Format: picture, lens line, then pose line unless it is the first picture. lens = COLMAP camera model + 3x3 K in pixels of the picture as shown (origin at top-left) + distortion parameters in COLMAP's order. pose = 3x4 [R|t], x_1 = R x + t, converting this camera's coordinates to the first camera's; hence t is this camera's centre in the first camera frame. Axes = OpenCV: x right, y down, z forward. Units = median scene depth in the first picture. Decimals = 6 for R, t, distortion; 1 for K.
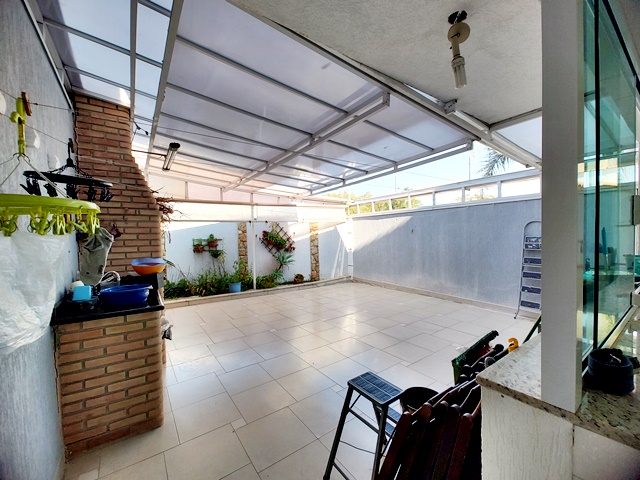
lens RADIAL K [[265.6, 0, 323.3], [0, 265.6, 239.9], [0, 0, 1]] dist [0.001993, -0.001205]
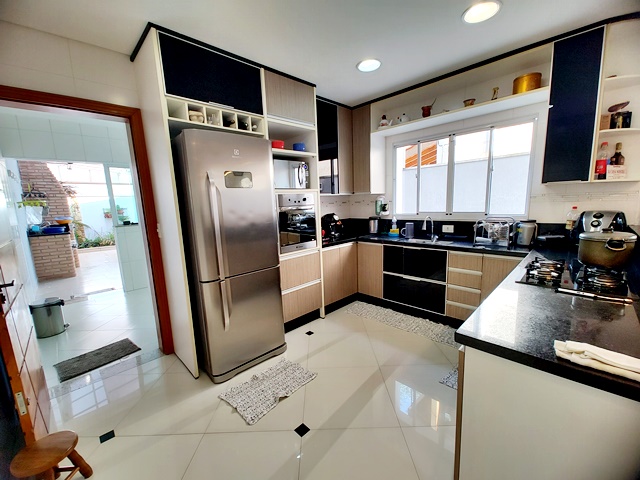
lens RADIAL K [[265.6, 0, 318.2], [0, 265.6, 243.0], [0, 0, 1]] dist [0.001993, -0.001205]
pose [[0.987021, -0.026889, 0.158321, 1.579096], [0.006170, 0.991504, 0.129929, 0.014484], [-0.160470, -0.127266, 0.978802, -2.239731]]
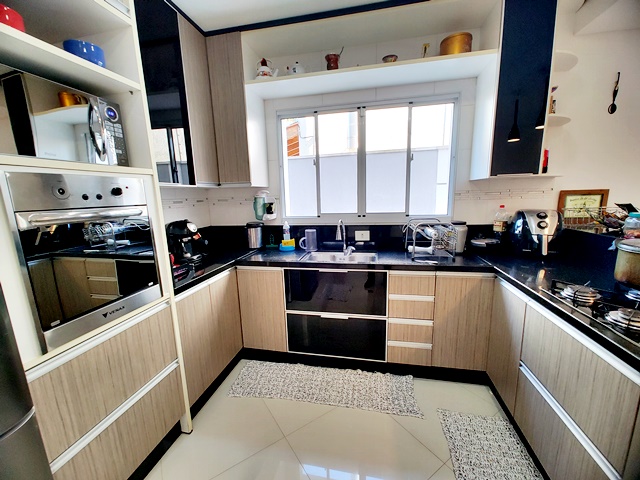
lens RADIAL K [[265.6, 0, 319.8], [0, 265.6, 243.7], [0, 0, 1]] dist [0.001993, -0.001205]
pose [[0.733108, -0.107811, 0.671513, 1.659277], [0.016022, 0.989820, 0.141423, 0.005966], [-0.679924, -0.092920, 0.727372, -1.549220]]
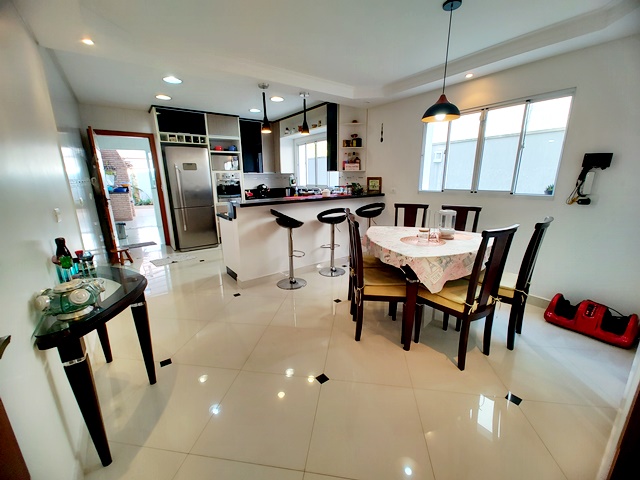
lens RADIAL K [[265.6, 0, 320.8], [0, 265.6, 240.3], [0, 0, 1]] dist [0.001993, -0.001205]
pose [[0.999554, 0.017773, 0.023994, 2.577150], [-0.022529, 0.976272, 0.215373, 0.010075], [-0.019597, -0.215817, 0.976237, -3.667173]]
